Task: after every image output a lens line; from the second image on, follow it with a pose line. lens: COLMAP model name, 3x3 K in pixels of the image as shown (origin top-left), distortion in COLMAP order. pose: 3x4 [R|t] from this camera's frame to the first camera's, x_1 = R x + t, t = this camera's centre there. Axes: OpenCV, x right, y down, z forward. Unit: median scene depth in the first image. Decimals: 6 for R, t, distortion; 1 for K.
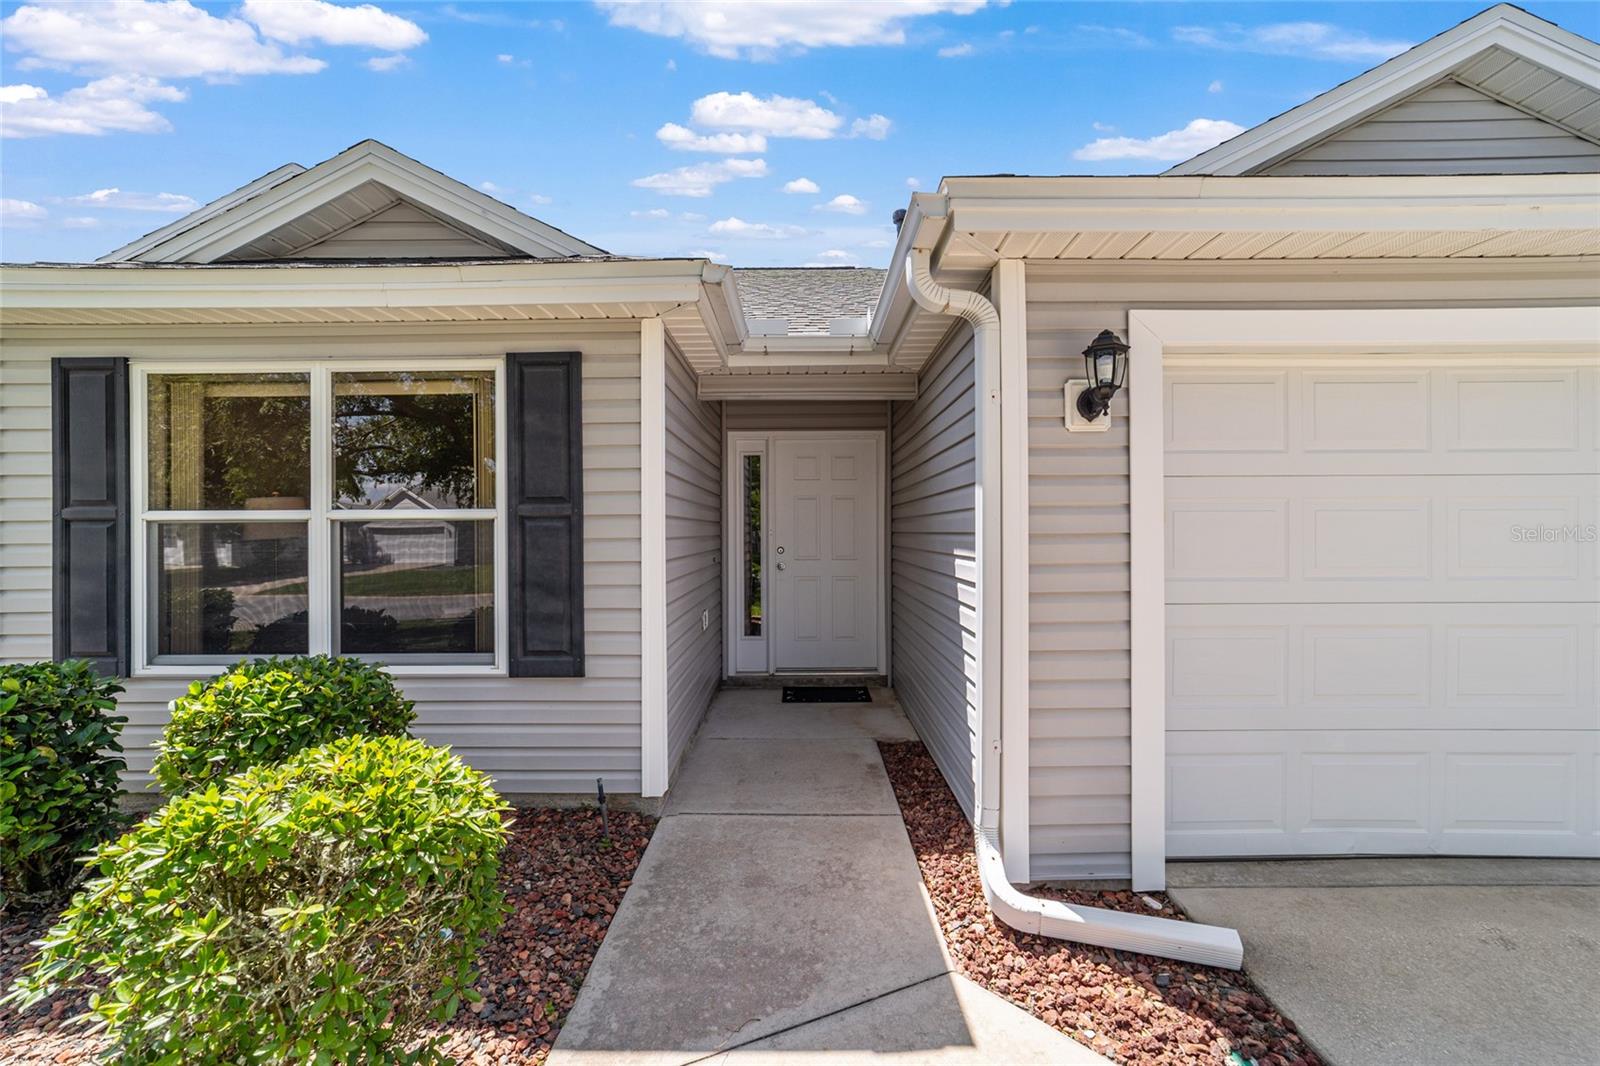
lens RADIAL K [[618.1, 0, 798.5], [0, 618.1, 529.4], [0, 0, 1]] dist [-0.019751, 0.008580]
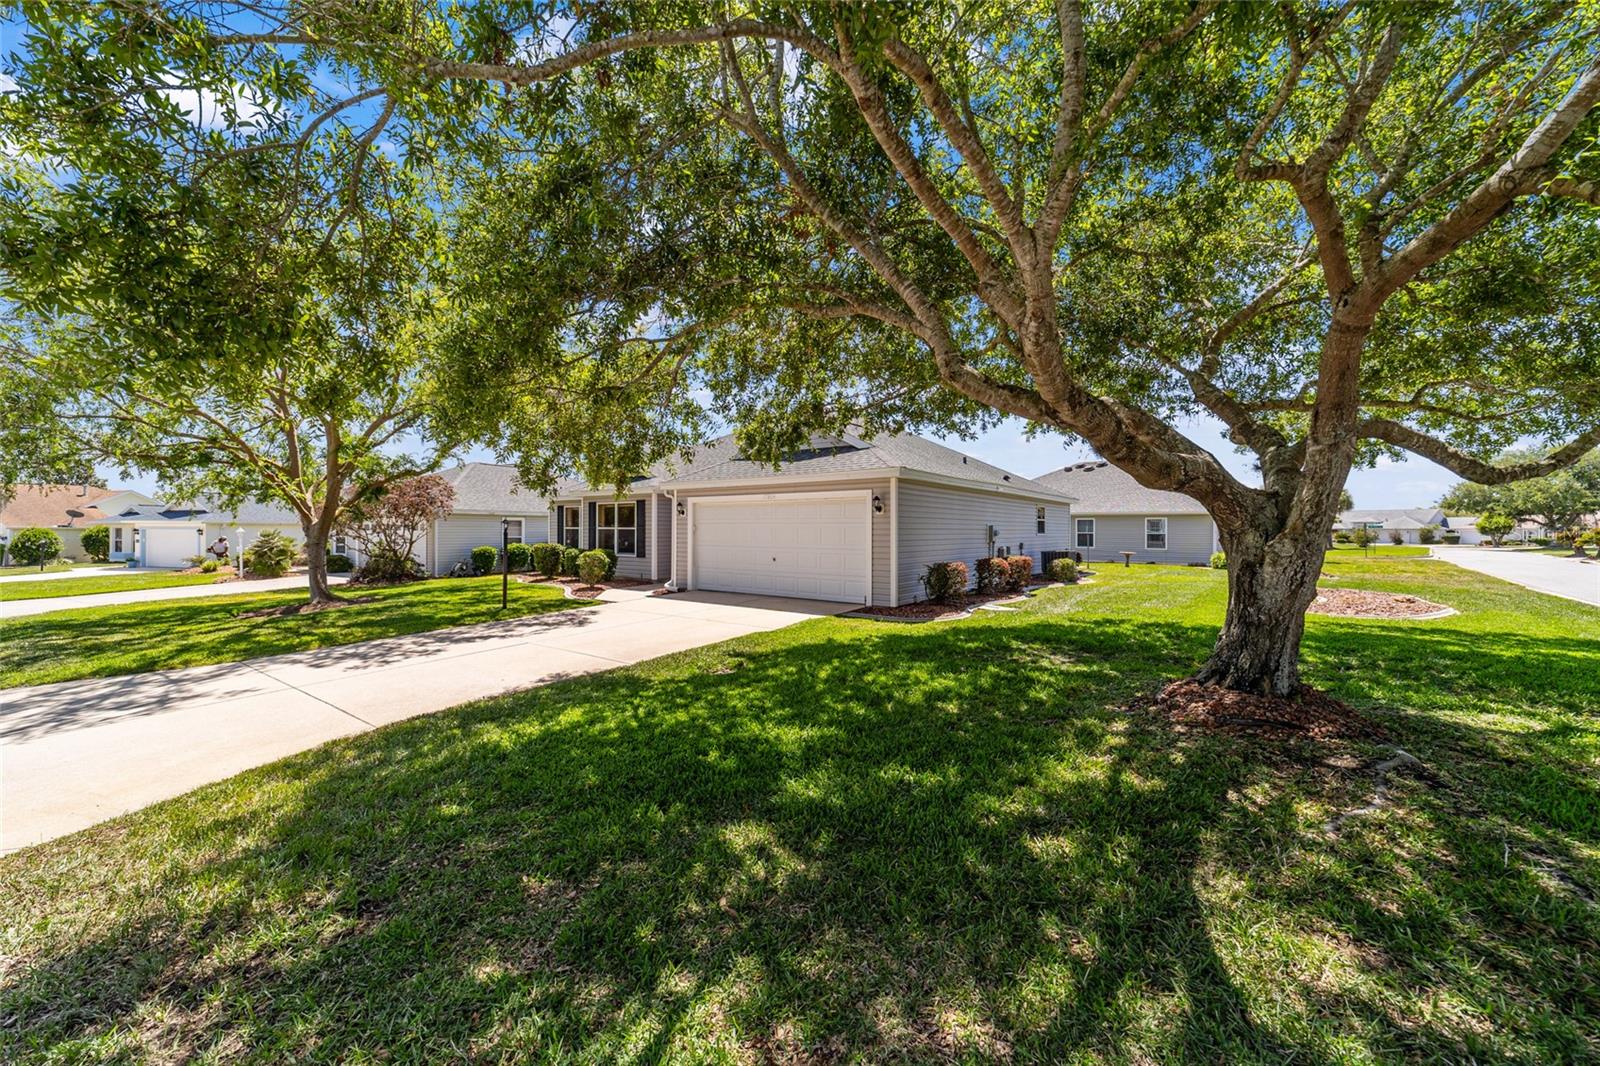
lens RADIAL K [[618.1, 0, 798.5], [0, 618.1, 529.4], [0, 0, 1]] dist [-0.019751, 0.008580]
pose [[0.801098, 0.010519, -0.598441, 4.144399], [-0.011029, 0.999935, 0.002812, -0.047795], [0.598432, 0.004347, 0.801162, -2.677854]]
